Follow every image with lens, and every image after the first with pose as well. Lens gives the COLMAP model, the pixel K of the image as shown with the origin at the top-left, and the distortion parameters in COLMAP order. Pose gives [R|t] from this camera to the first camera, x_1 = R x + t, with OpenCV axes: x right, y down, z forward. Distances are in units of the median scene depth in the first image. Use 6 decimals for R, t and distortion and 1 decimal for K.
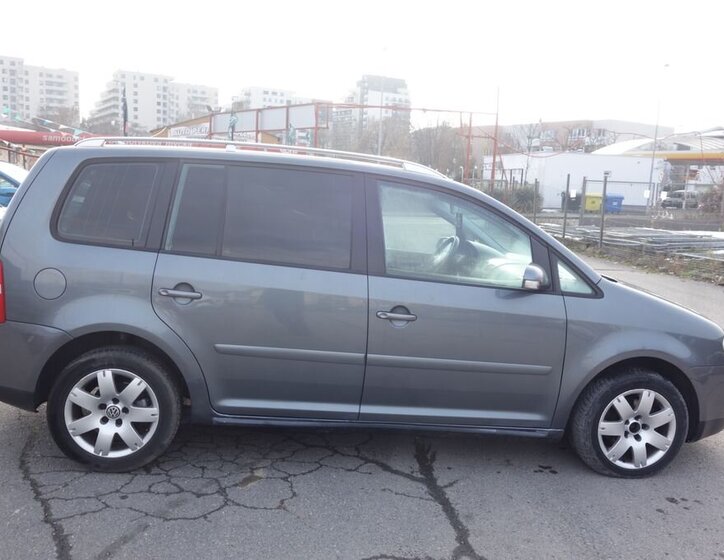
lens RADIAL K [[664.2, 0, 364.2], [0, 664.2, 278.0], [0, 0, 1]] dist [-0.001331, 0.000000]
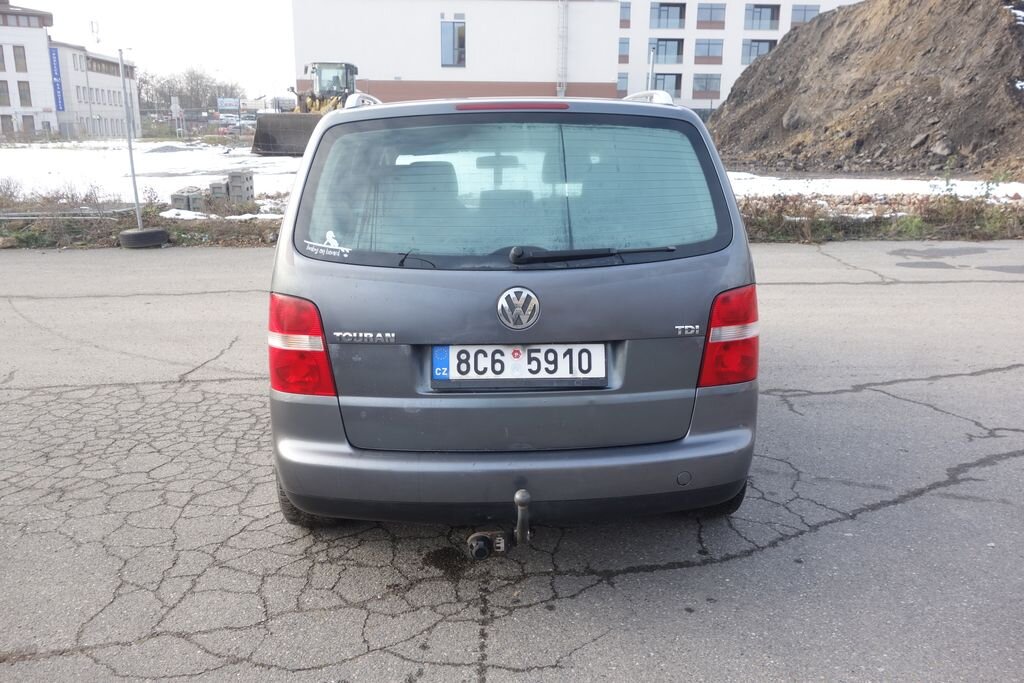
lens RADIAL K [[811.7, 0, 509.5], [0, 811.7, 342.6], [0, 0, 1]] dist [0.004310, -0.007212]
pose [[0.083837, -0.288448, 0.953818, -1.330066], [0.143107, 0.950751, 0.274942, -0.224764], [-0.986150, 0.113447, 0.120987, 1.121913]]
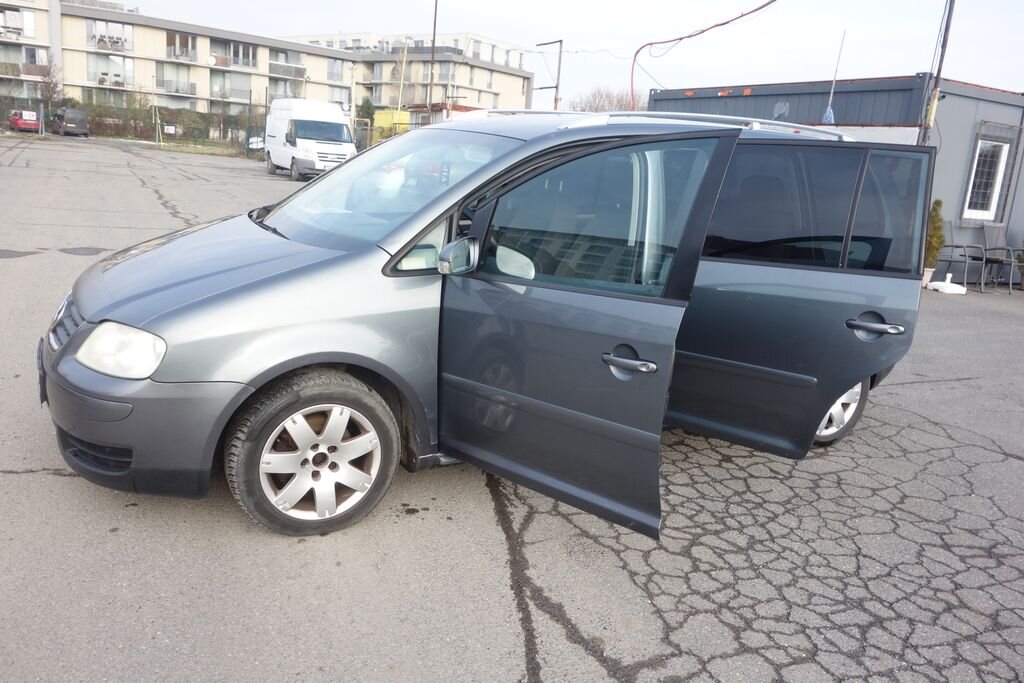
lens RADIAL K [[811.7, 0, 509.7], [0, 811.7, 342.4], [0, 0, 1]] dist [0.004310, -0.007212]
pose [[-0.920494, -0.036473, -0.389050, 0.549115], [-0.176763, 0.926808, 0.331334, -0.288904], [0.348490, 0.373761, -0.859568, 2.427294]]
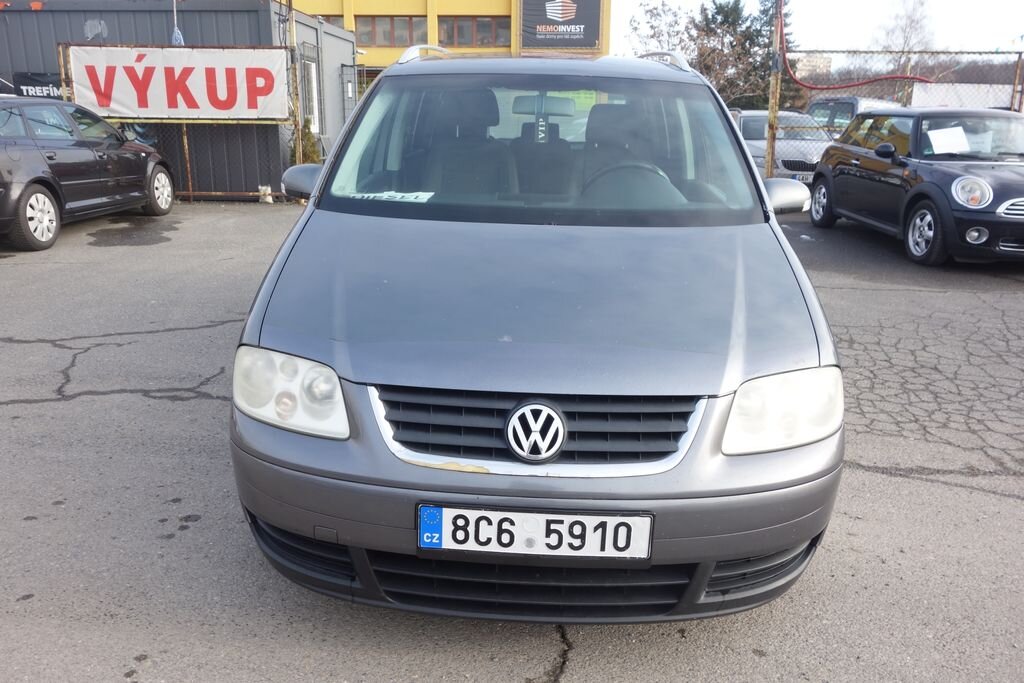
lens RADIAL K [[811.7, 0, 509.2], [0, 811.7, 342.6], [0, 0, 1]] dist [0.004310, -0.007212]
pose [[-0.151406, 0.216467, -0.964478, 1.204900], [-0.158530, 0.957779, 0.239850, -0.089072], [0.975676, 0.189213, -0.110697, 1.410315]]
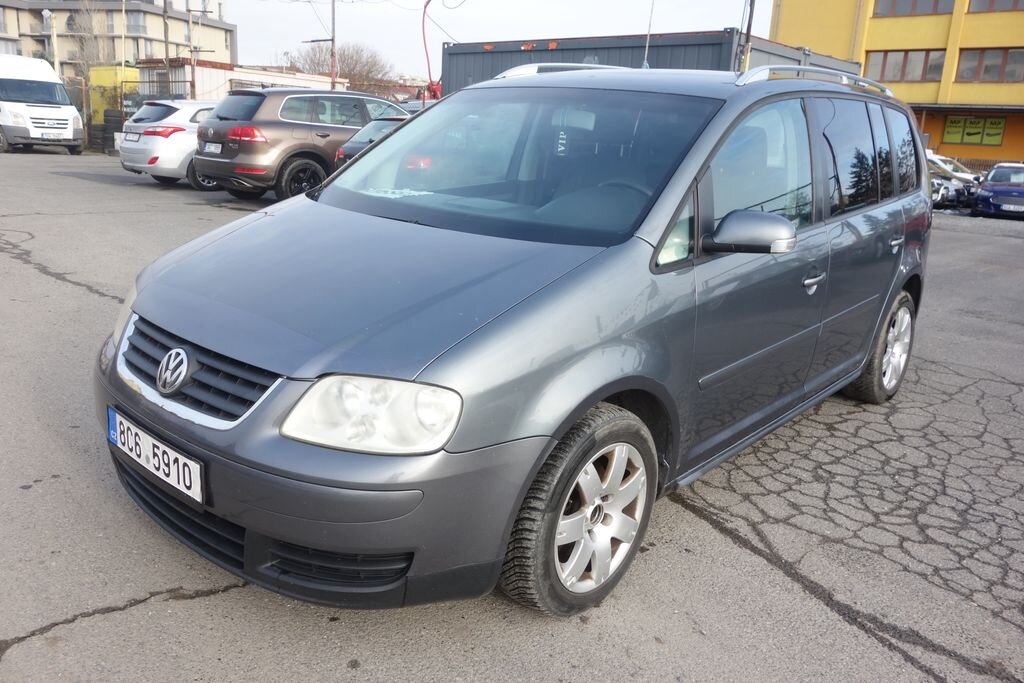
lens RADIAL K [[811.7, 0, 508.3], [0, 811.7, 341.8], [0, 0, 1]] dist [0.004310, -0.007212]
pose [[-0.743034, 0.078955, -0.664580, 0.907484], [-0.184864, 0.930168, 0.317194, -0.182260], [0.643215, 0.358543, -0.676551, 2.000206]]
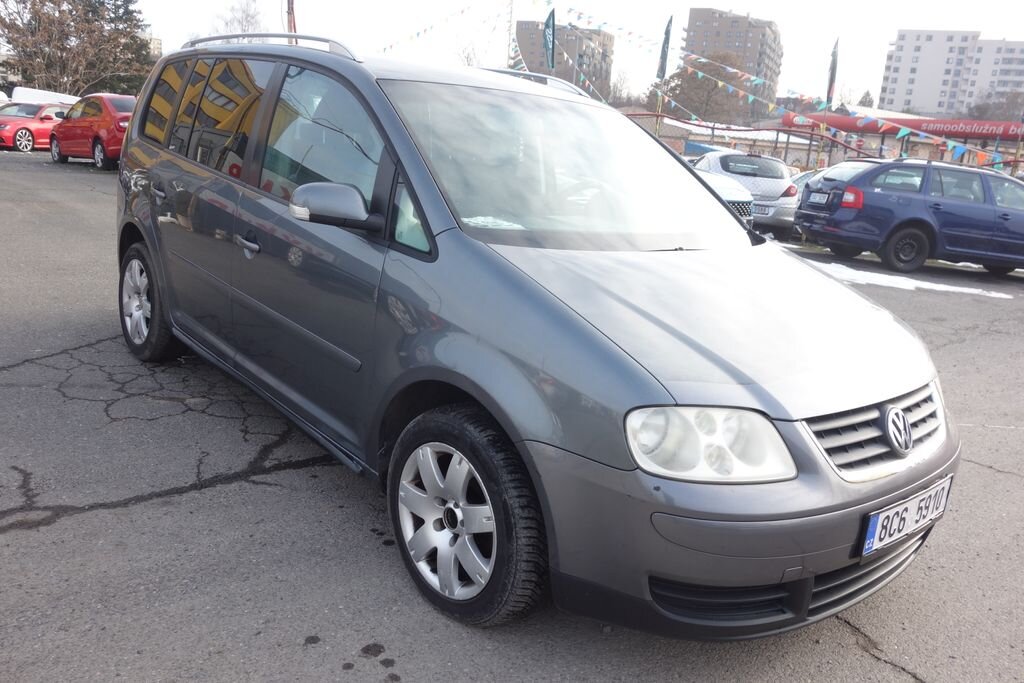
lens RADIAL K [[811.7, 0, 517.0], [0, 811.7, 347.9], [0, 0, 1]] dist [0.004310, -0.007212]
pose [[0.569693, 0.207574, -0.795213, 1.011262], [-0.169131, 0.976480, 0.133724, -0.001394], [0.804266, 0.058314, 0.591401, 0.718644]]
